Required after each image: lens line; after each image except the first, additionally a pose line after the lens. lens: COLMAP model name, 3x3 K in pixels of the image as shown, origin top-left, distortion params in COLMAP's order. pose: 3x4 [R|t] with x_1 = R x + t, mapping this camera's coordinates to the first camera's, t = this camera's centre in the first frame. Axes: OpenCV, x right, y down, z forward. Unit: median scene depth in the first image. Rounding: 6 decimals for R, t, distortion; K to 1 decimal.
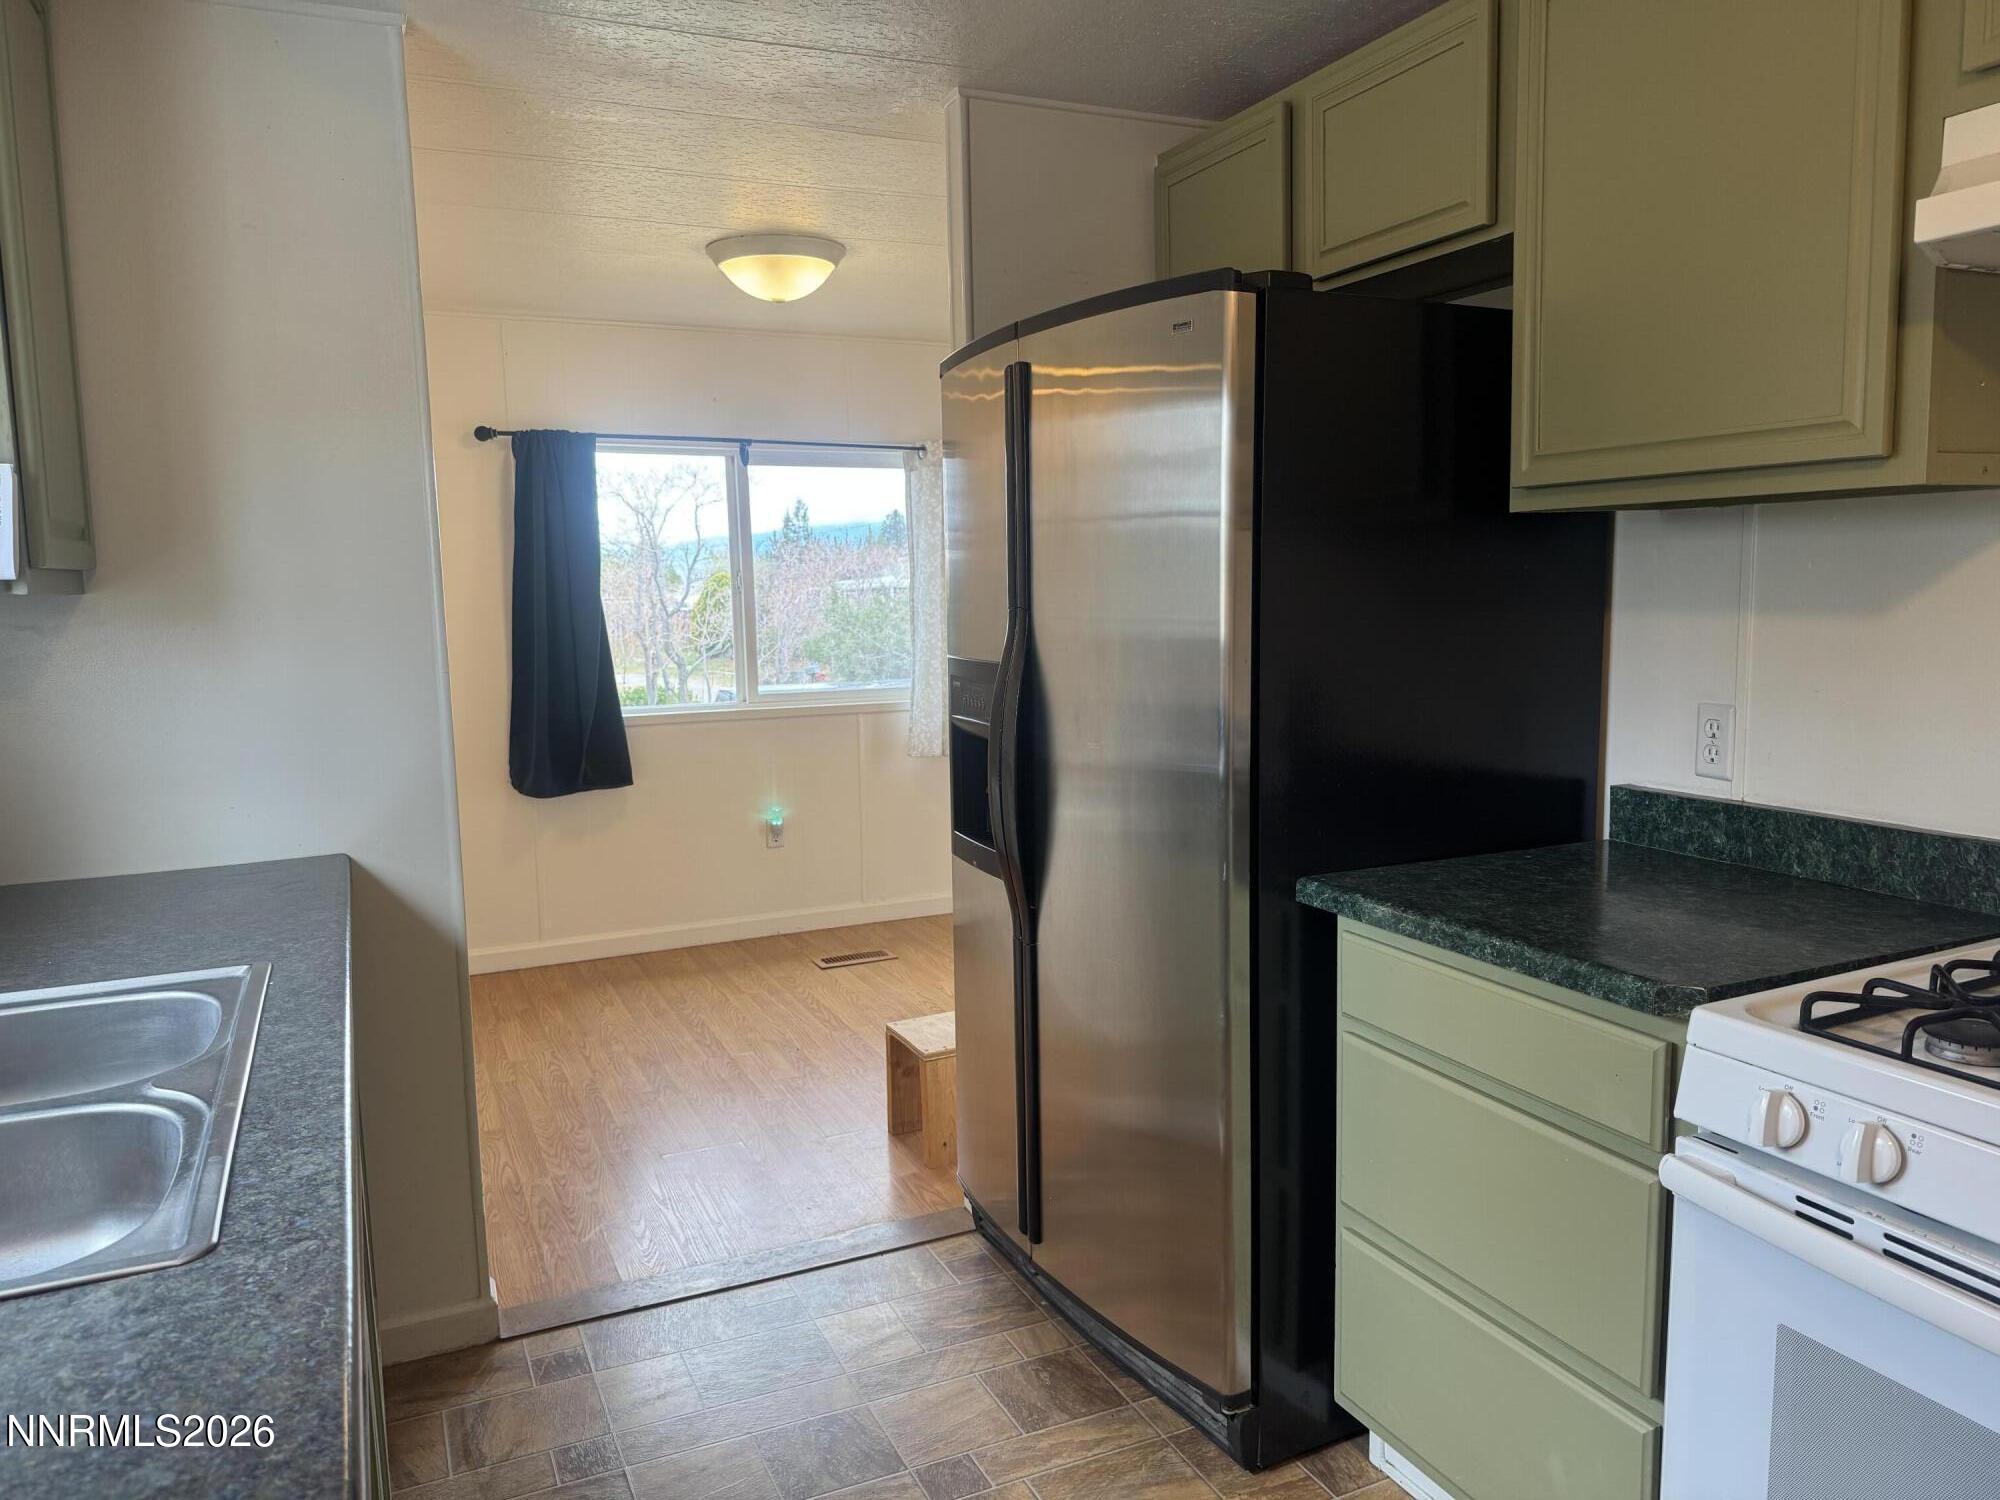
lens RADIAL K [[1404.2, 0, 1006.6], [0, 1404.2, 743.8], [0, 0, 1]] dist [0.048318, -0.078663]
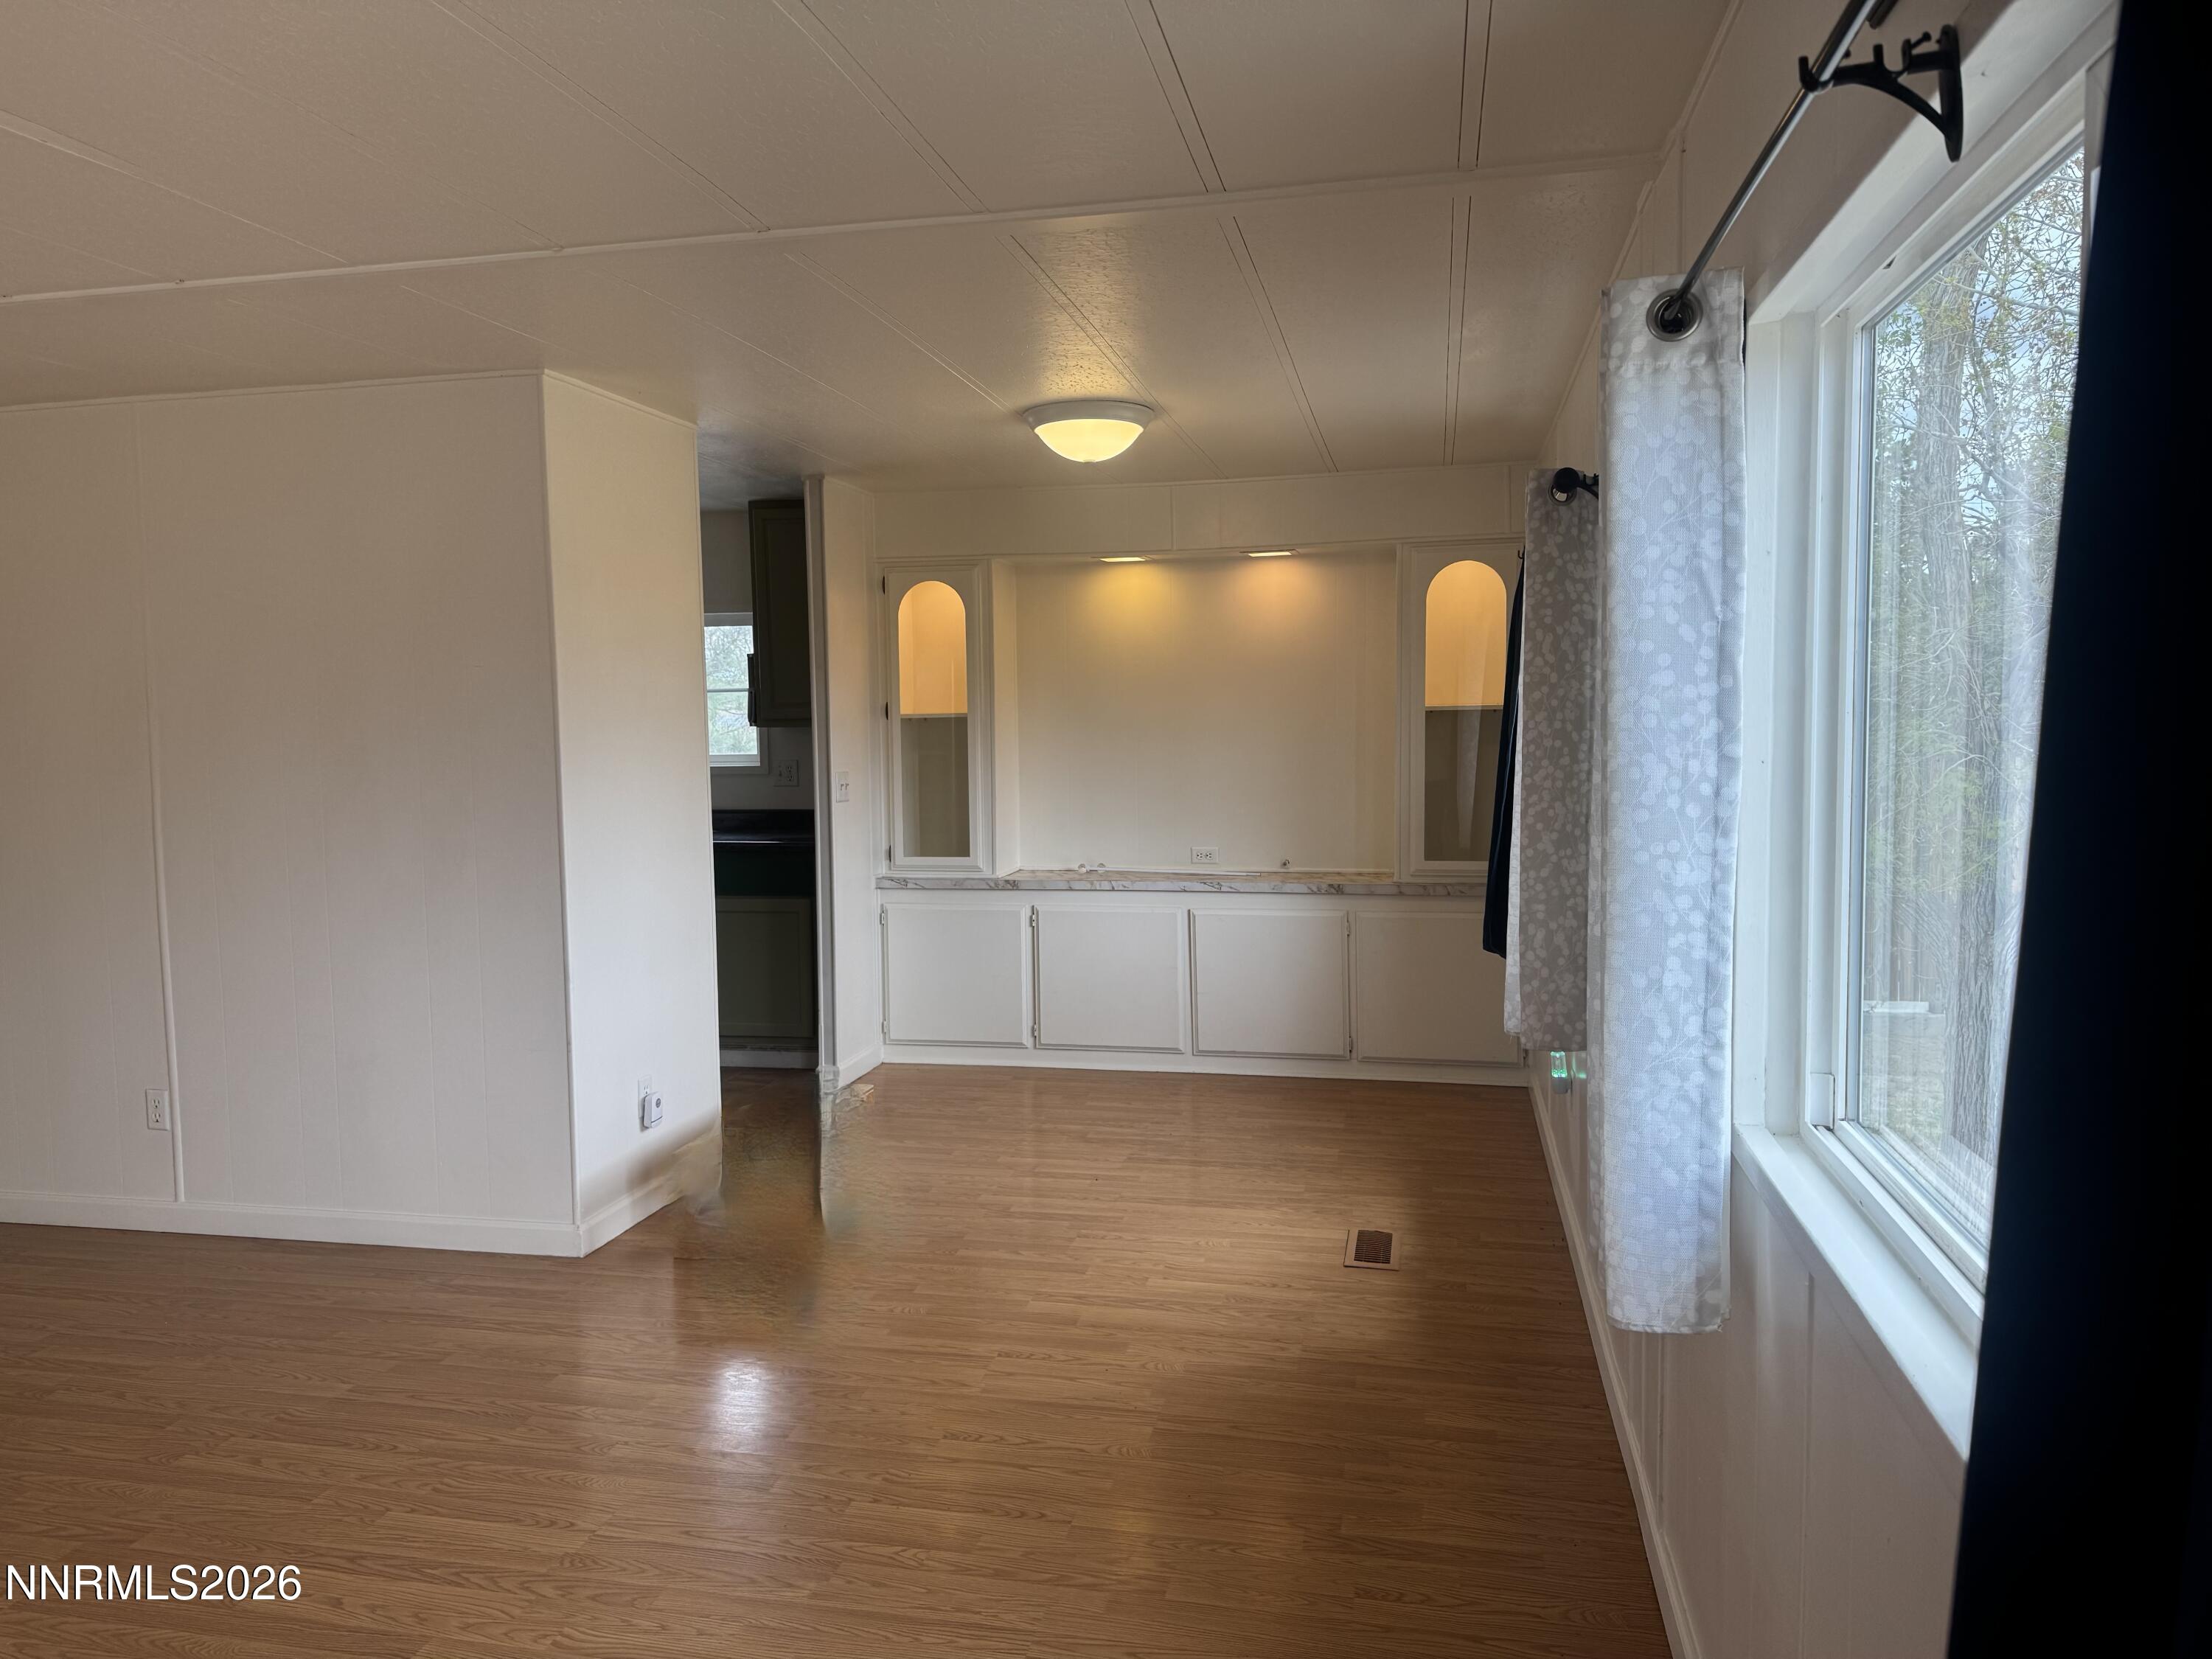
lens RADIAL K [[1553.0, 0, 1113.3], [0, 1553.0, 822.7], [0, 0, 1]] dist [0.048318, -0.078663]
pose [[-0.595196, 0.088748, -0.798665, 0.920928], [-0.067000, 0.984941, 0.159378, -0.281106], [0.800783, 0.148372, -0.580287, 2.050127]]
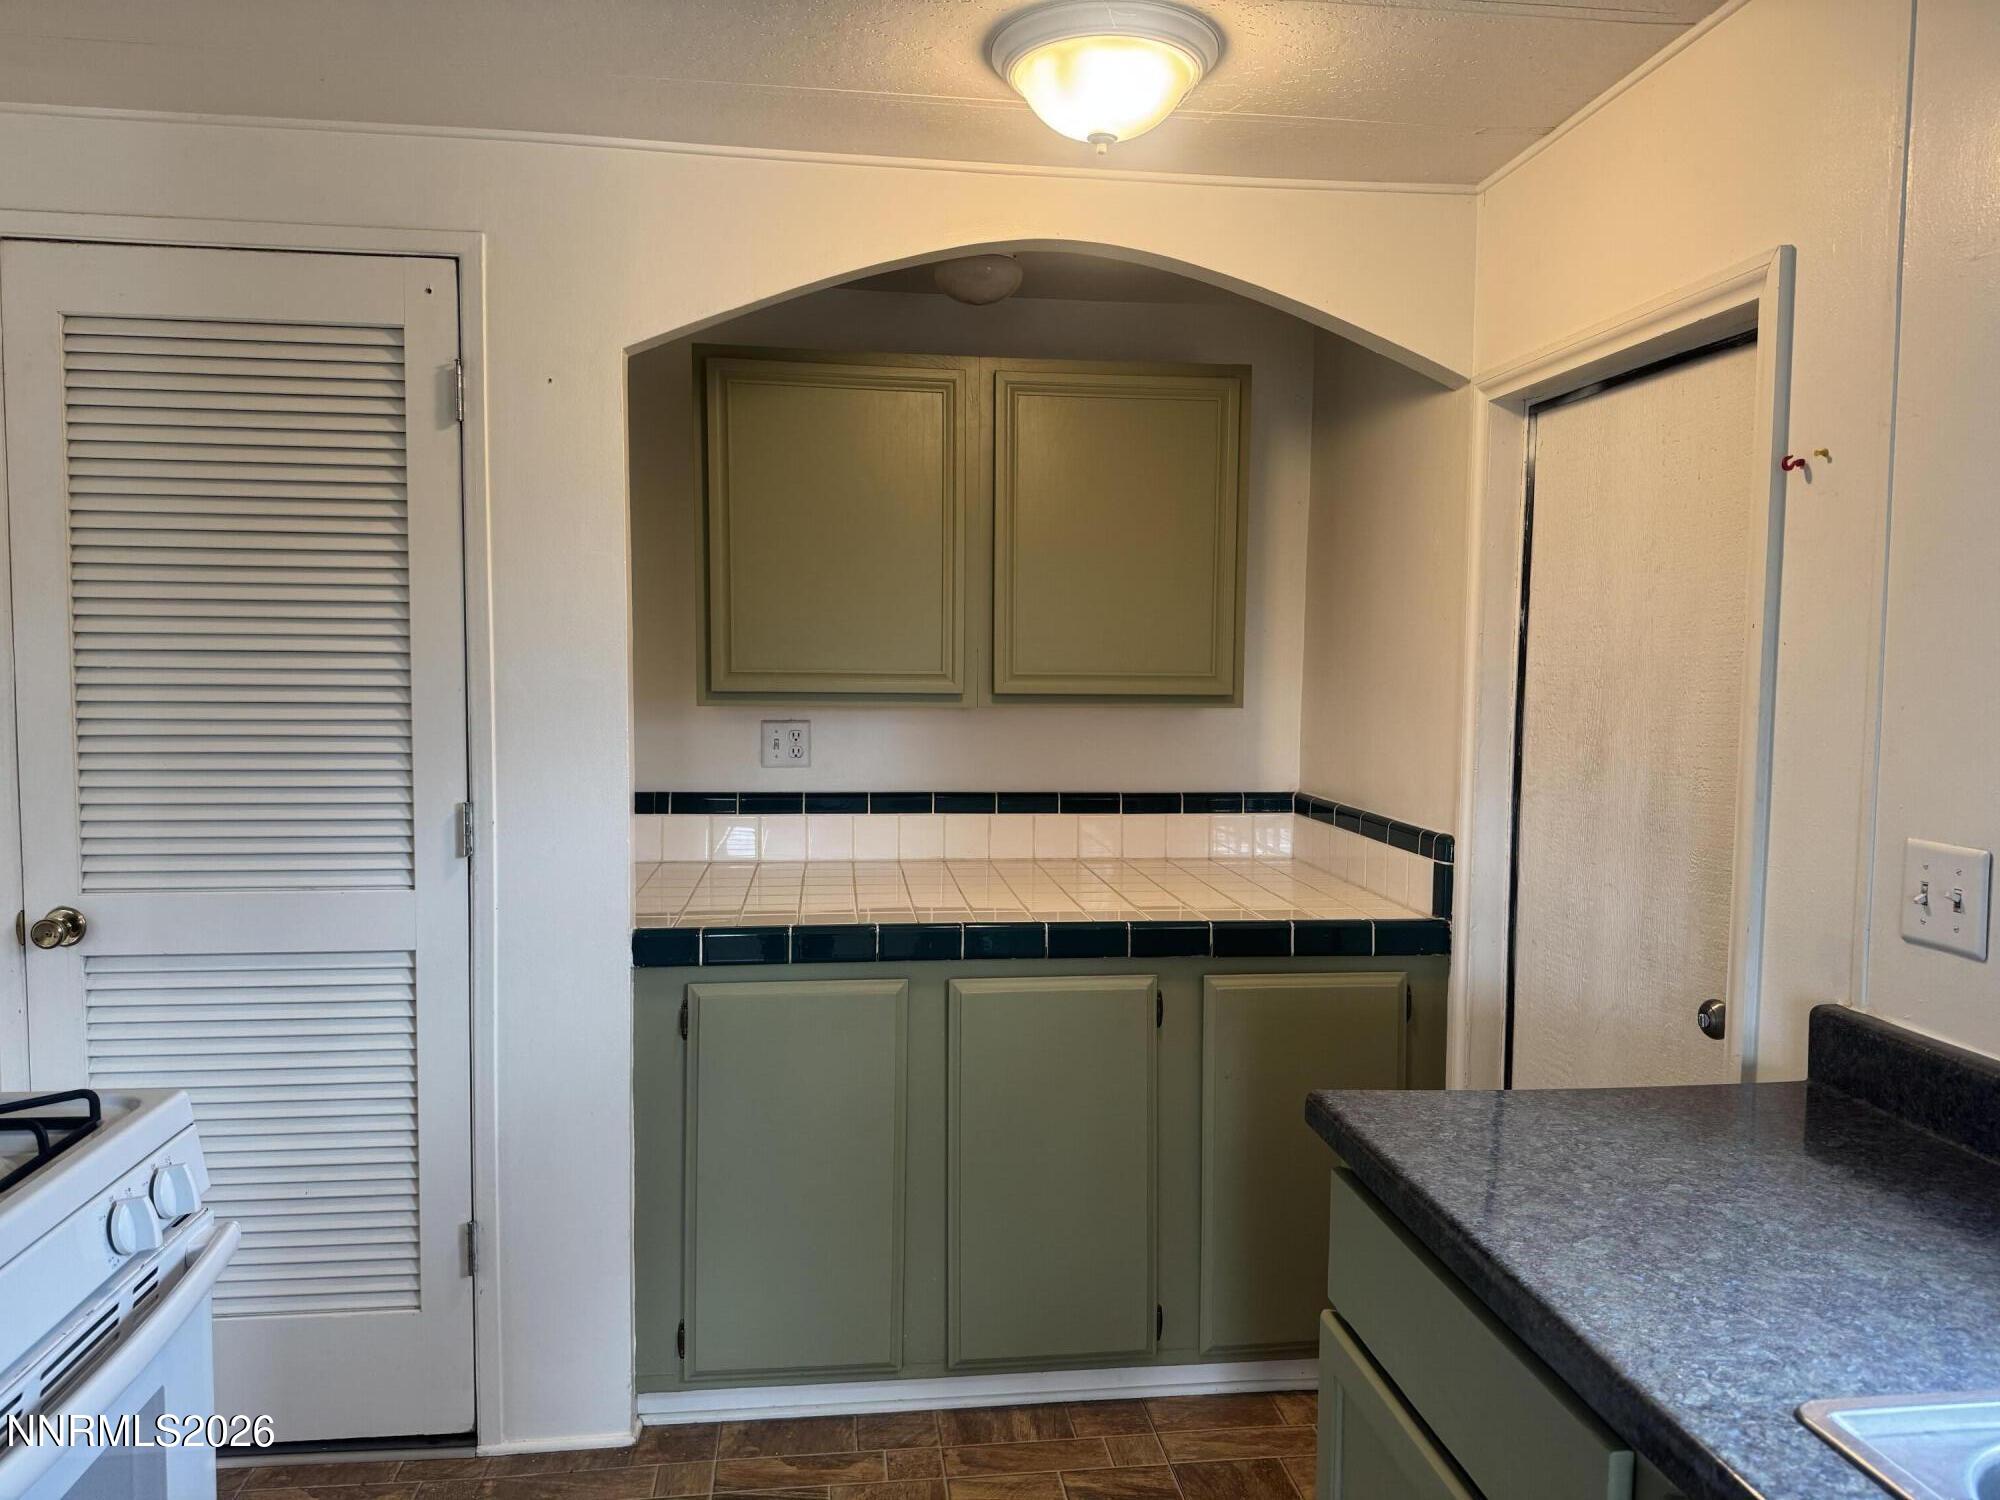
lens RADIAL K [[1399.2, 0, 1000.0], [0, 1399.2, 750.0], [0, 0, 1]] dist [0.051887, -0.084552]
pose [[-0.951454, -0.008656, 0.307668, -0.099481], [0.046141, 0.984297, 0.170382, -0.079802], [-0.304311, 0.176307, -0.936115, 0.580055]]
